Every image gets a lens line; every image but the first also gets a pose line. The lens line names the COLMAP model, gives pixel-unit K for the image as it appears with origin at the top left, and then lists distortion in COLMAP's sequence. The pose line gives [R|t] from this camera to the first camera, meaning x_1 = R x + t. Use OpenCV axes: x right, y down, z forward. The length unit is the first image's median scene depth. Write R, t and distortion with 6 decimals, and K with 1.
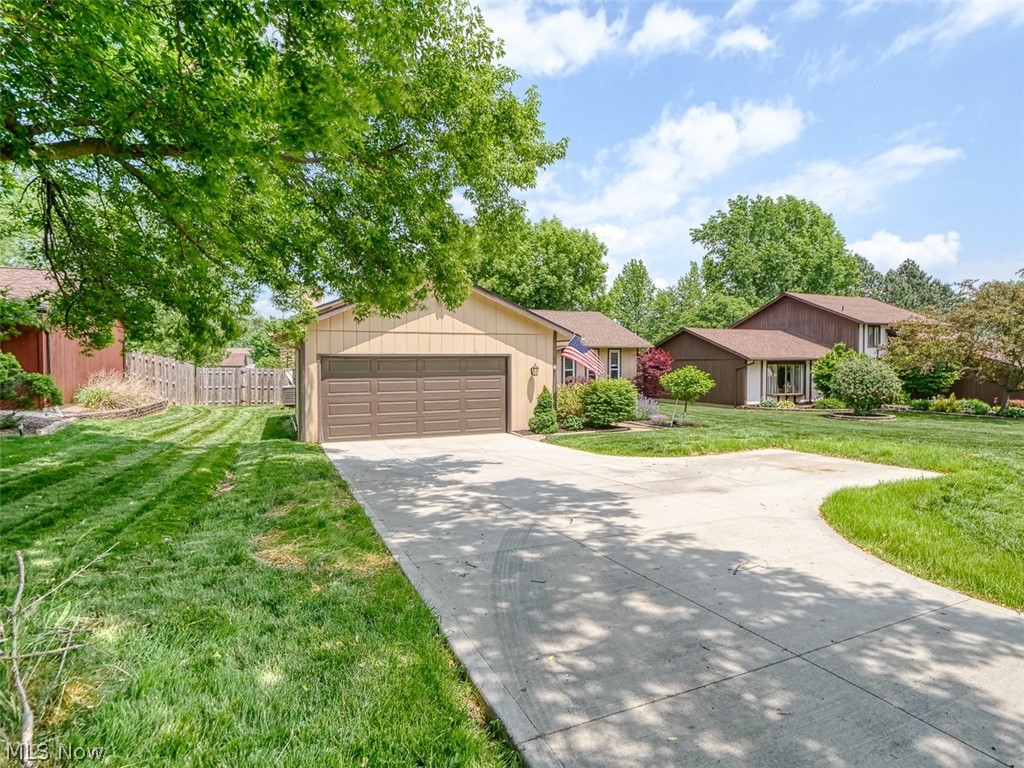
lens RADIAL K [[523.5, 0, 515.8], [0, 523.5, 380.6], [0, 0, 1]] dist [0.001001, 0.000152]
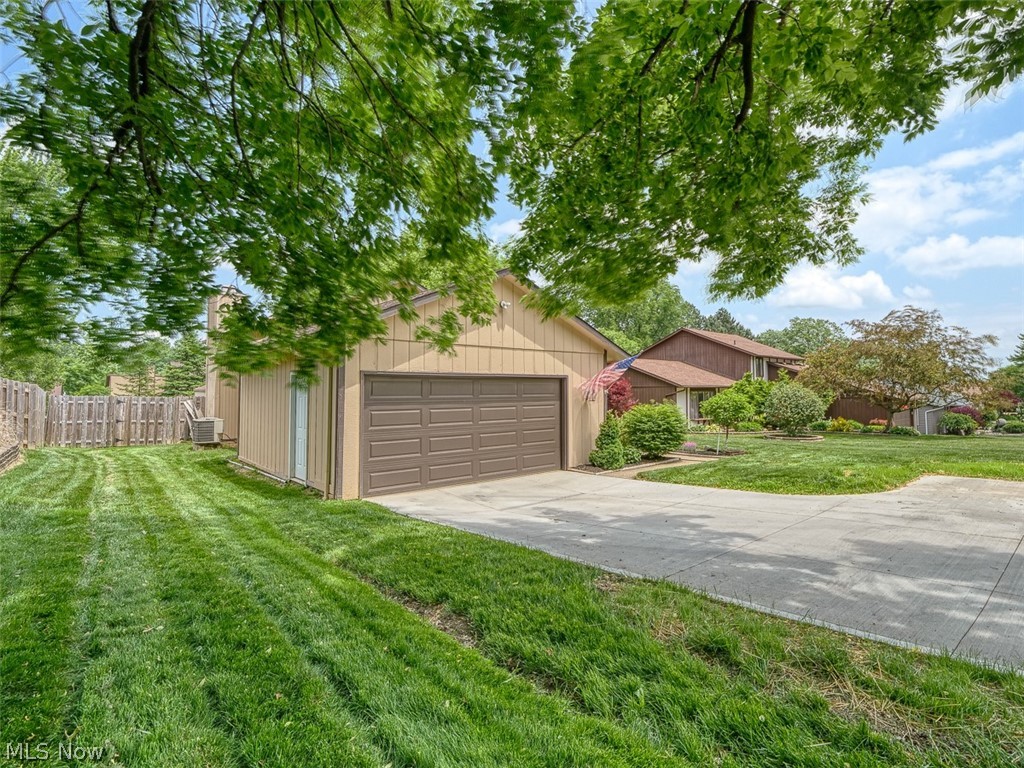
lens RADIAL K [[492.0, 0, 510.0], [0, 492.0, 381.5], [0, 0, 1]] dist [-0.000524, -0.000112]
pose [[0.958584, 0.004495, 0.284774, -0.319567], [0.011840, 0.998382, -0.055615, 0.002072], [-0.284564, 0.056684, 0.956980, 0.268515]]
